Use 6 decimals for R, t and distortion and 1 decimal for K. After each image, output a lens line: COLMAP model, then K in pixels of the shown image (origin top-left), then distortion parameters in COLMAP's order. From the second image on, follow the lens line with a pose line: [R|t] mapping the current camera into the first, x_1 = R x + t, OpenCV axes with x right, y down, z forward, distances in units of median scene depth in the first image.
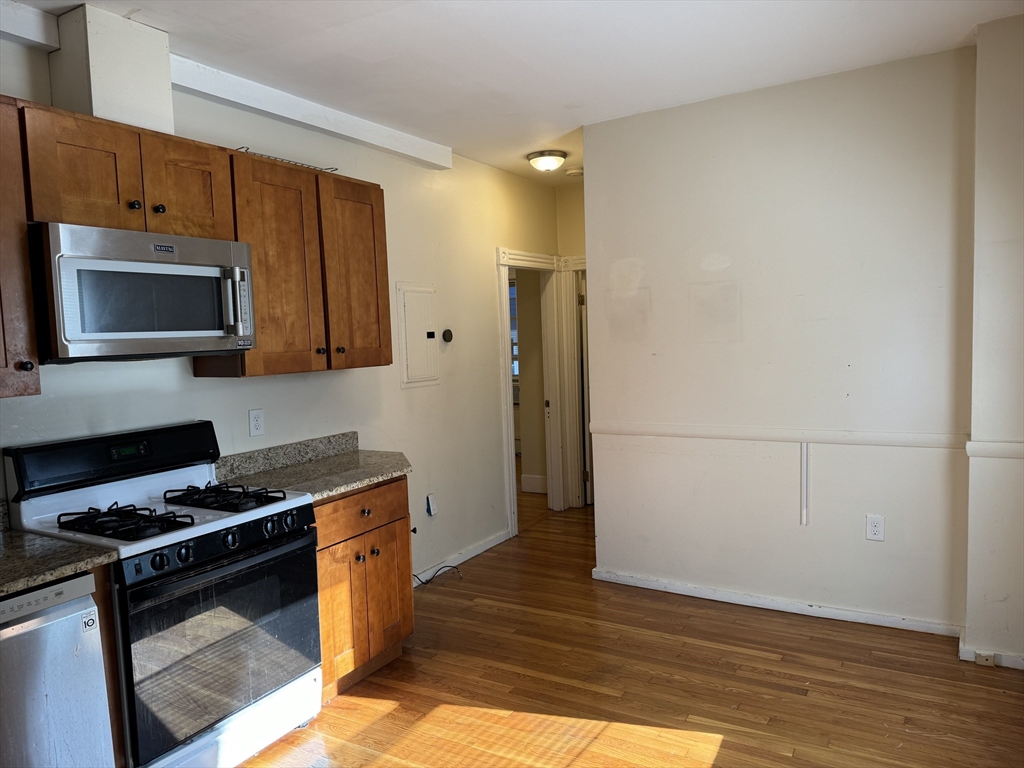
lens RADIAL K [[723.6, 0, 508.8], [0, 723.6, 380.0], [0, 0, 1]] dist [0.035389, -0.019107]
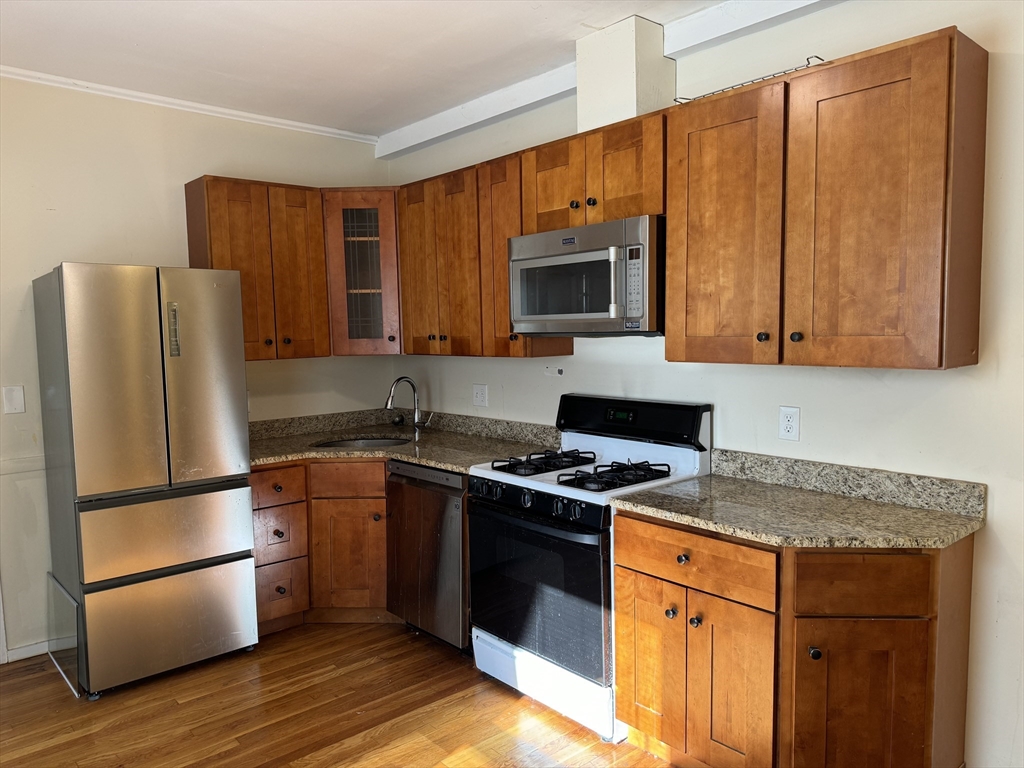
lens RADIAL K [[723.6, 0, 510.9], [0, 723.6, 390.6], [0, 0, 1]] dist [0.035389, -0.019107]
pose [[-0.316521, 0.124516, -0.940378, 0.517176], [-0.032022, 0.989380, 0.141782, -0.083942], [0.948045, 0.074990, -0.309172, 1.018367]]
